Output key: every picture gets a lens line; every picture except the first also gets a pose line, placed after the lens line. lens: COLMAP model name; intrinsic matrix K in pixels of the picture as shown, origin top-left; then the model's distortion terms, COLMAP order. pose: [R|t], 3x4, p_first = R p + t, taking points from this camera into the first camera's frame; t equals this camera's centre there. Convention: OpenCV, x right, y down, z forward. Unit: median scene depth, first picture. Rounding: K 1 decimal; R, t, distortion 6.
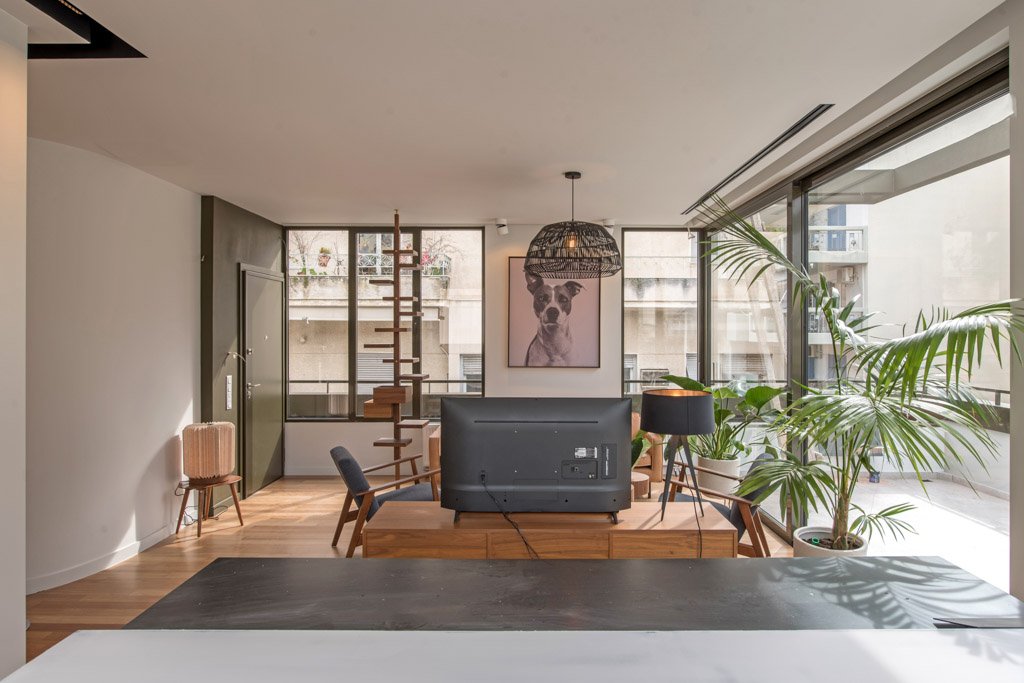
lens RADIAL K [[611.0, 0, 512.0], [0, 611.0, 341.5], [0, 0, 1]] dist [-0.000100, -0.000058]
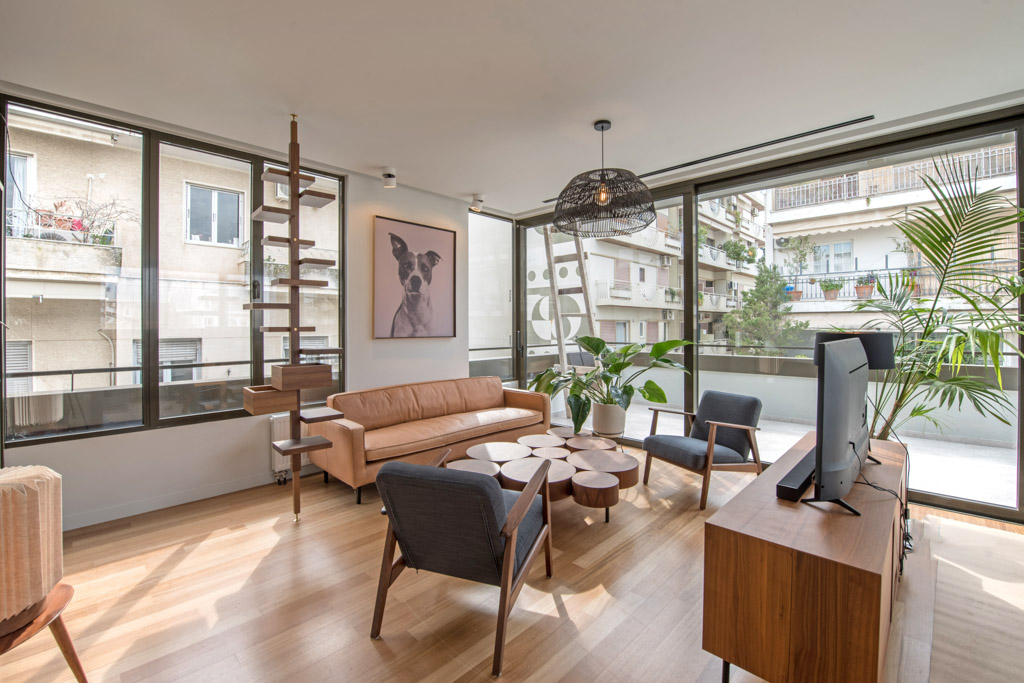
lens RADIAL K [[435.7, 0, 510.8], [0, 435.7, 330.9], [0, 0, 1]] dist [-0.019649, 0.000028]
pose [[0.702658, -0.012676, 0.711415, -0.319662], [0.012866, 0.999904, 0.005108, 0.029845], [-0.711411, 0.005564, 0.702754, 0.408470]]
